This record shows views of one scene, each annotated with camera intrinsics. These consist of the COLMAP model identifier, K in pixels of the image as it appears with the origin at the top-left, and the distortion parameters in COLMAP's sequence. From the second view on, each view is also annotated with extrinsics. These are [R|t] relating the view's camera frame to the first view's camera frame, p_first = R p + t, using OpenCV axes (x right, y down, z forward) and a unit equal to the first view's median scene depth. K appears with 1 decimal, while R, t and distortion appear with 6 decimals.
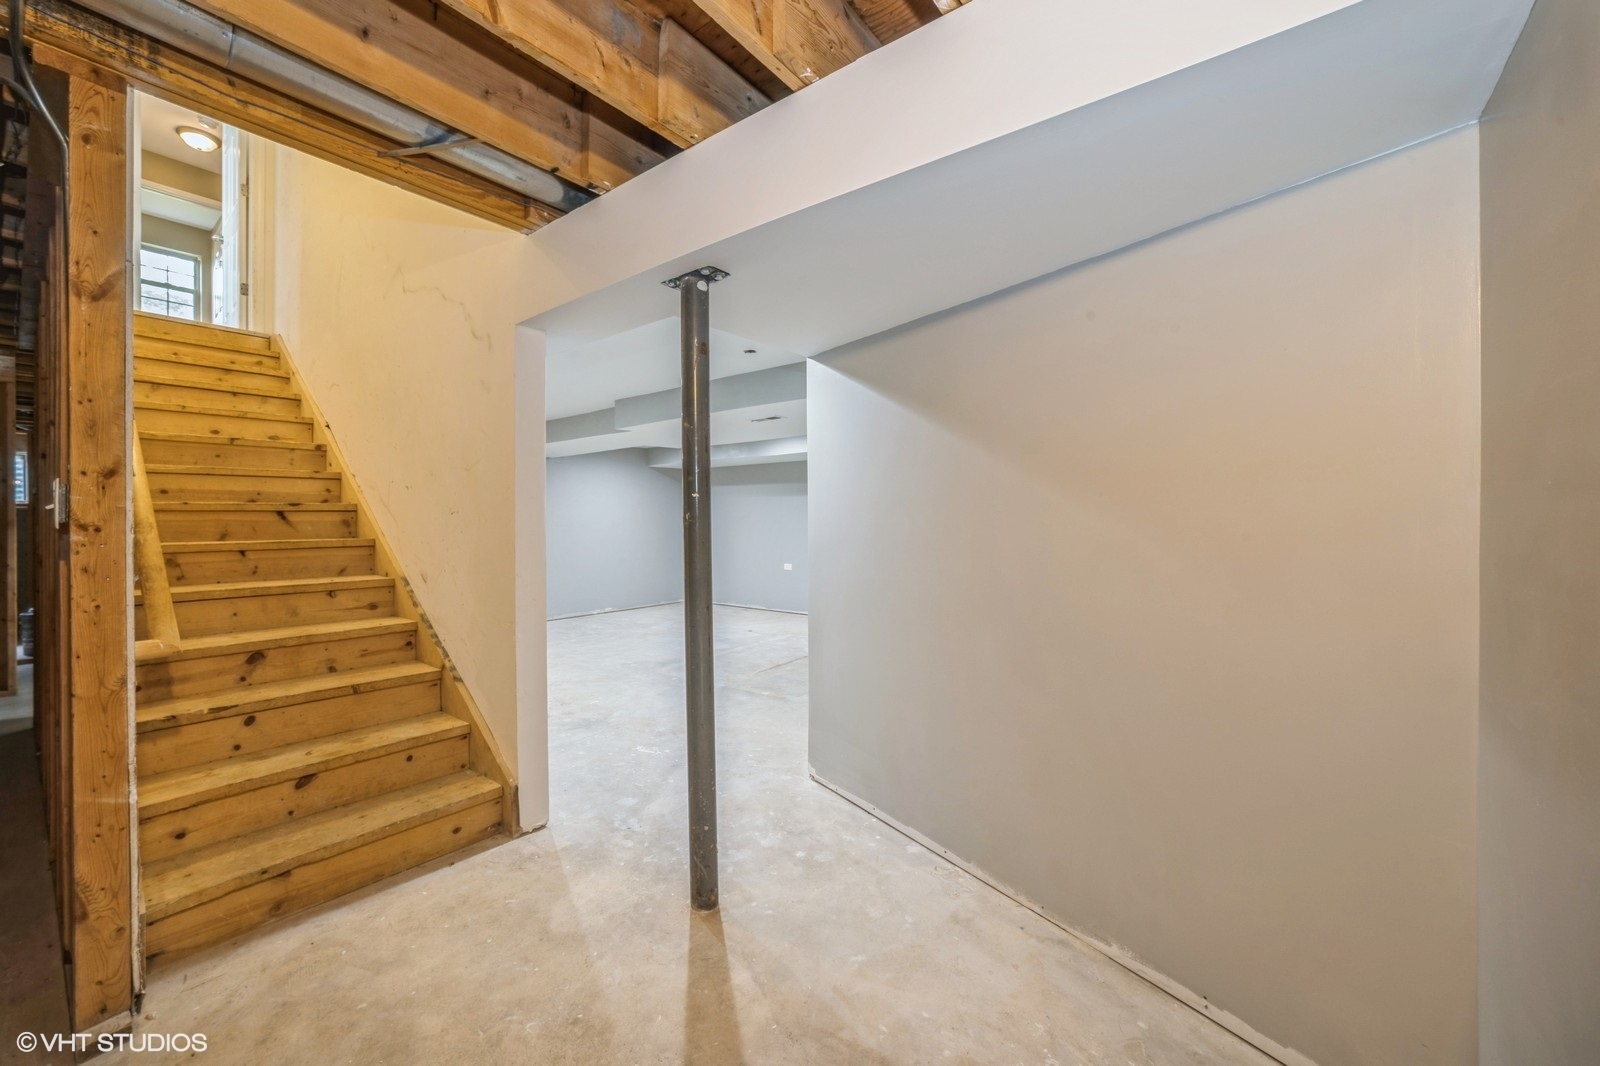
lens RADIAL K [[618.8, 0, 803.8], [0, 618.8, 531.2], [0, 0, 1]] dist [-0.050276, 0.017431]
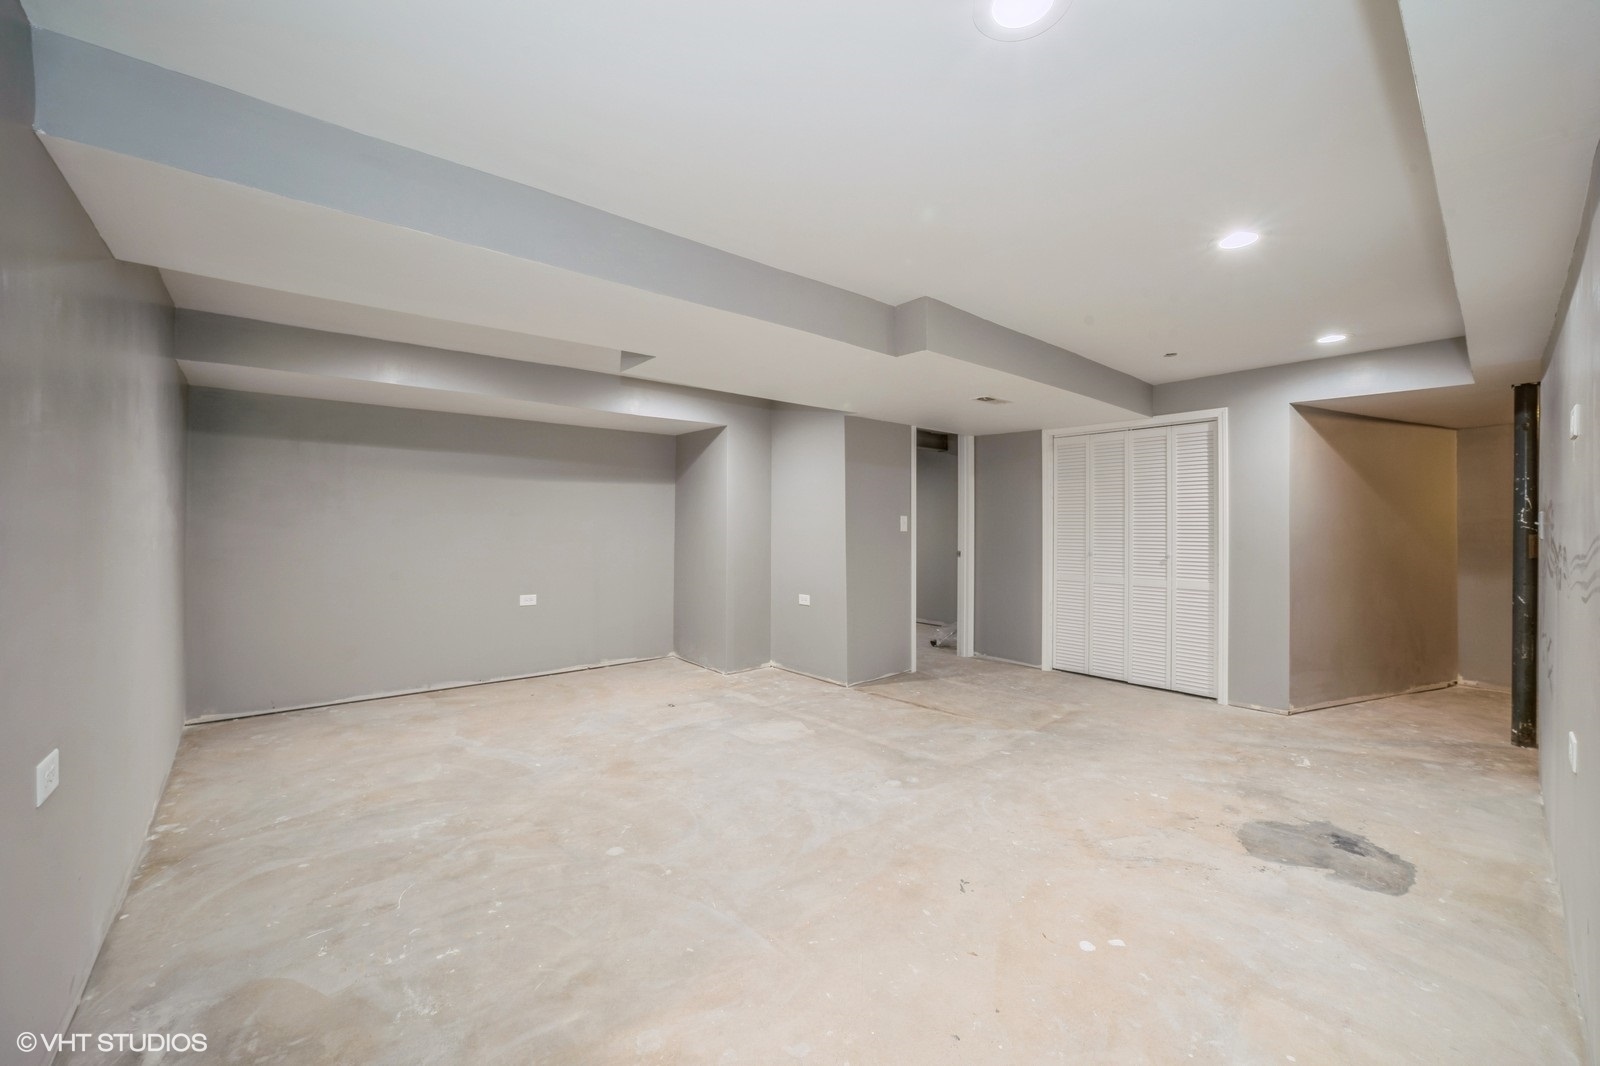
lens RADIAL K [[618.8, 0, 803.8], [0, 618.8, 531.2], [0, 0, 1]] dist [-0.050276, 0.017431]
pose [[0.213197, -0.001134, 0.977009, -1.204317], [0.013023, 0.999914, -0.001681, -0.006626], [-0.976922, 0.013083, 0.213193, 1.411427]]
